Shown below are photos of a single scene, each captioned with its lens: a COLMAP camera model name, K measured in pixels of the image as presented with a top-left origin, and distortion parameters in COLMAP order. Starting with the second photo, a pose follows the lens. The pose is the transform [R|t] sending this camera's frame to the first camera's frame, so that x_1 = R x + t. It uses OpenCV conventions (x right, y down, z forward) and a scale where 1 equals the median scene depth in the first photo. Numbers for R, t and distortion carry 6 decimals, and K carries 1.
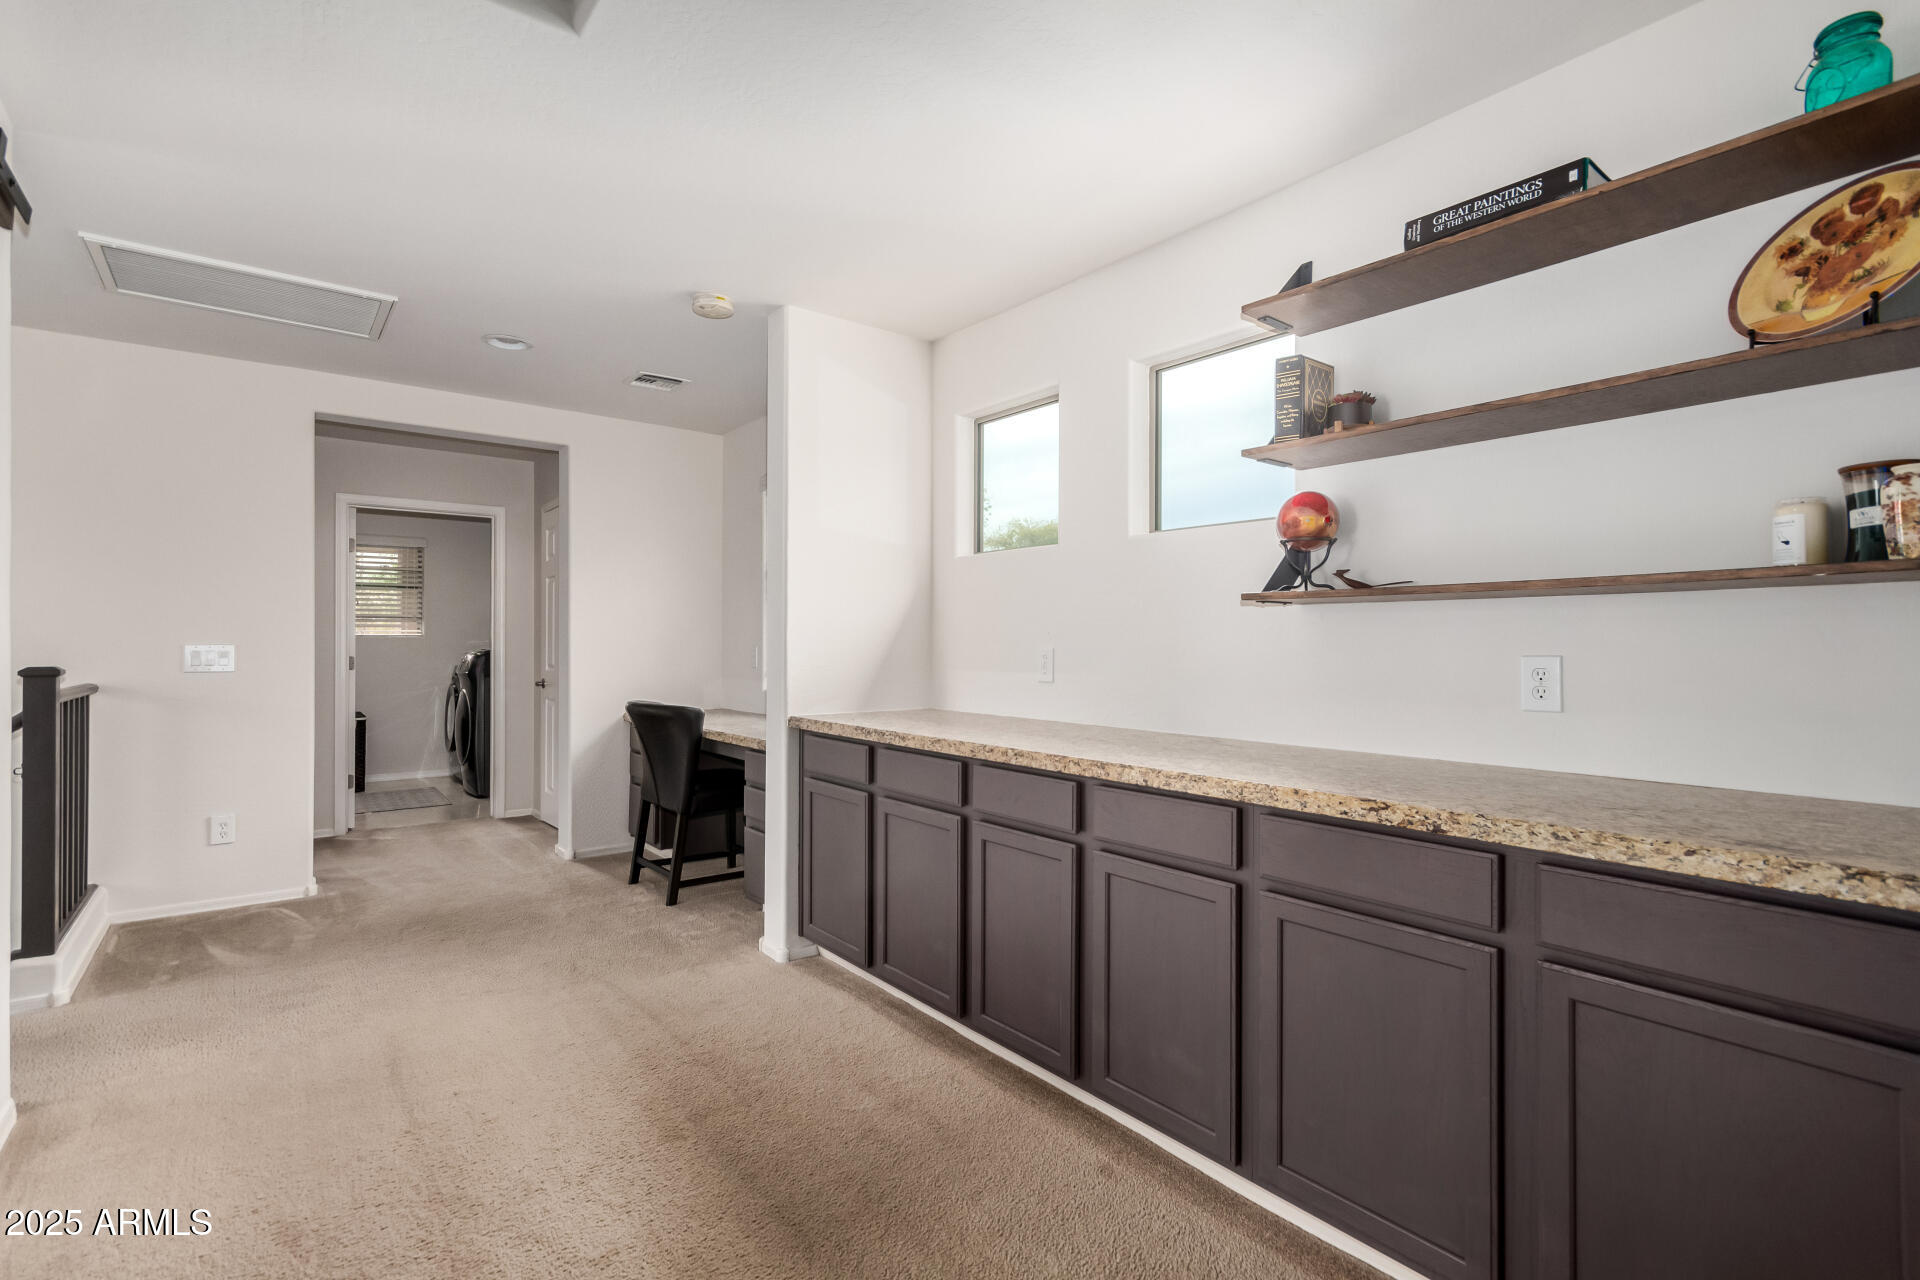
lens RADIAL K [[884.1, 0, 966.3], [0, 884.1, 645.8], [0, 0, 1]] dist [0.001838, 0.001387]
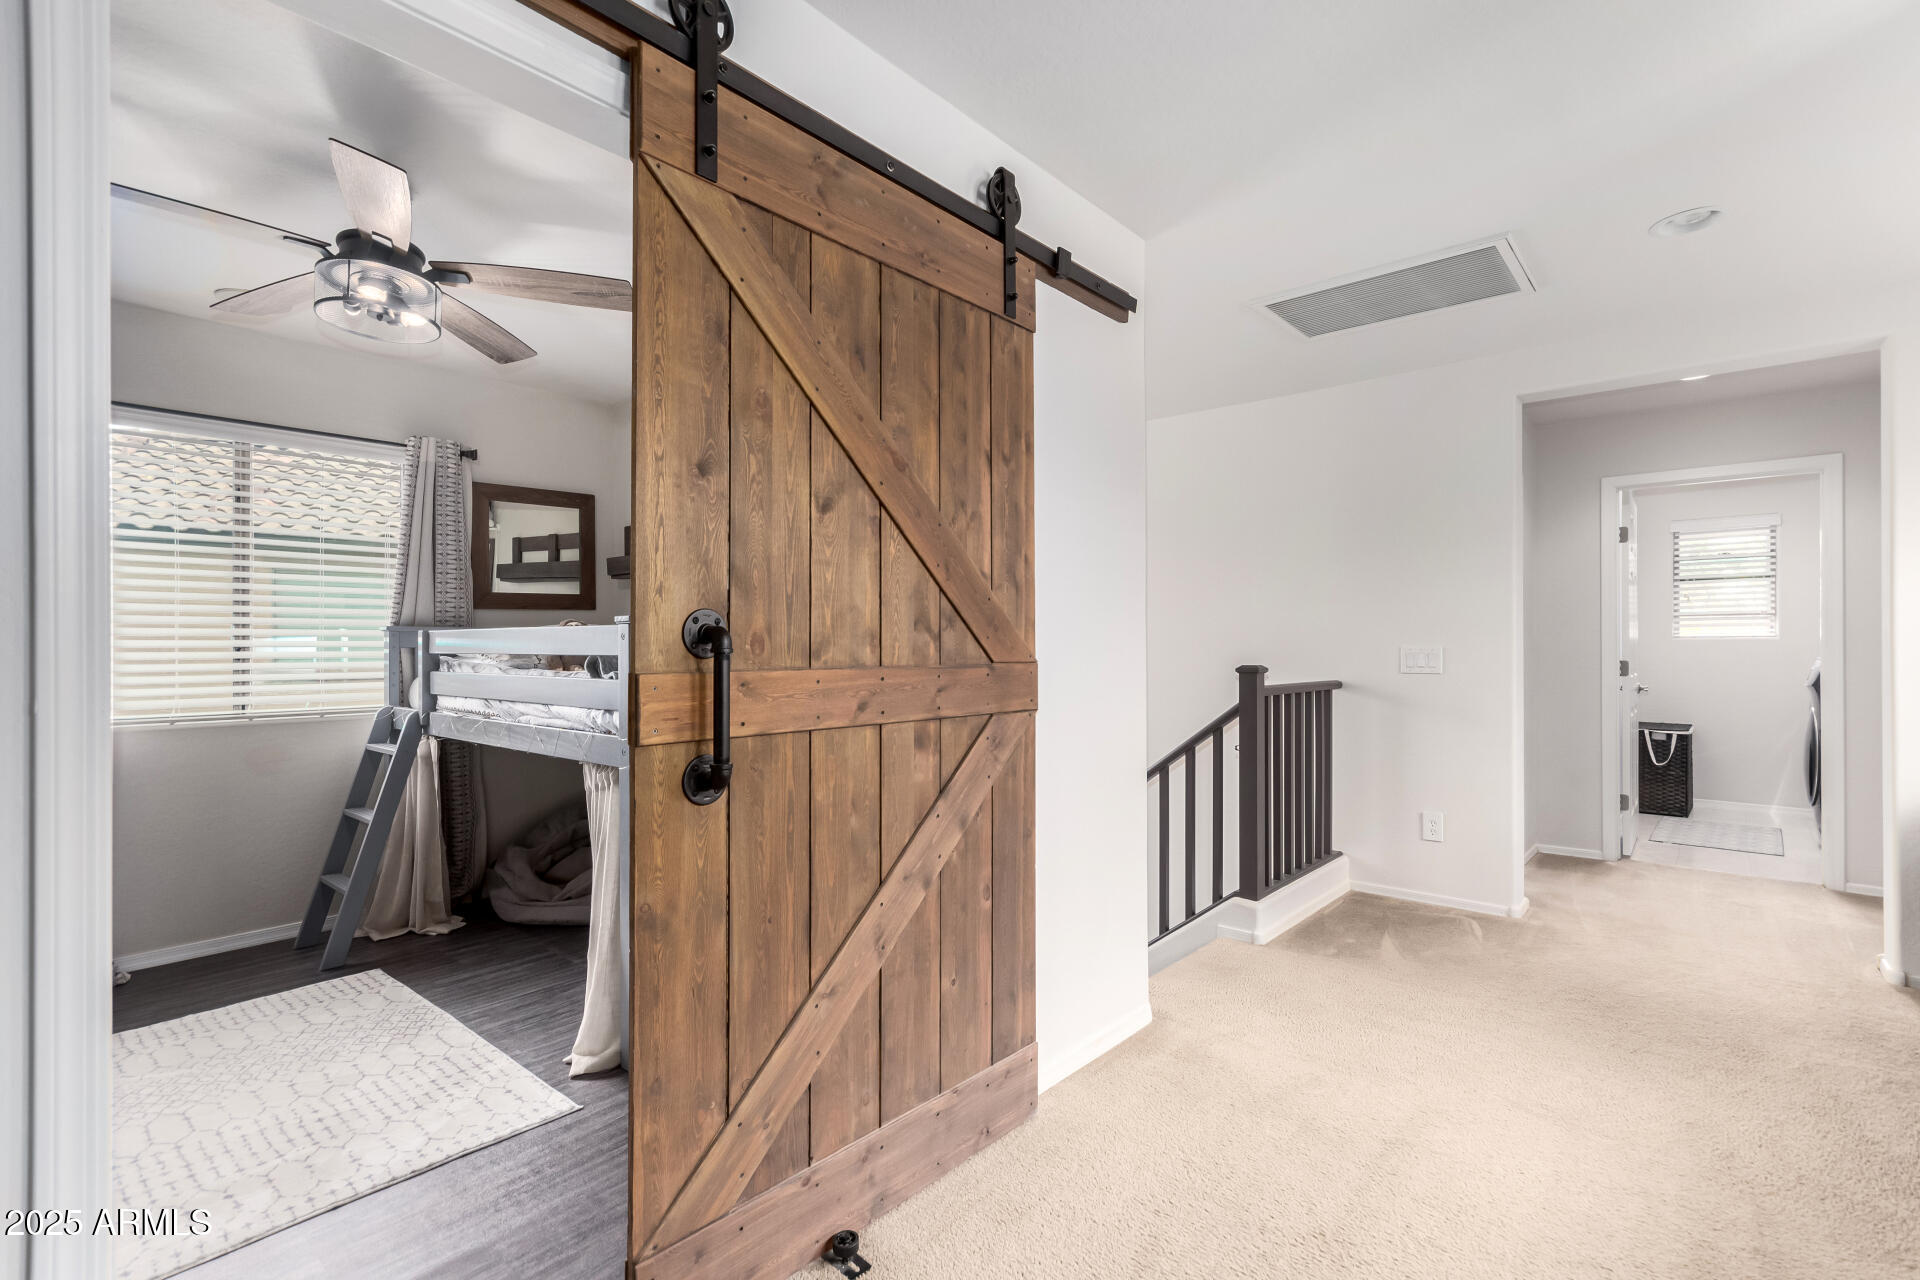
lens RADIAL K [[884.1, 0, 966.3], [0, 884.1, 645.8], [0, 0, 1]] dist [0.001838, 0.001387]
pose [[0.194846, 0.001047, -0.980833, 0.067931], [-0.002823, 0.999996, 0.000507, -0.002072], [0.980830, 0.002670, 0.194848, 0.290450]]
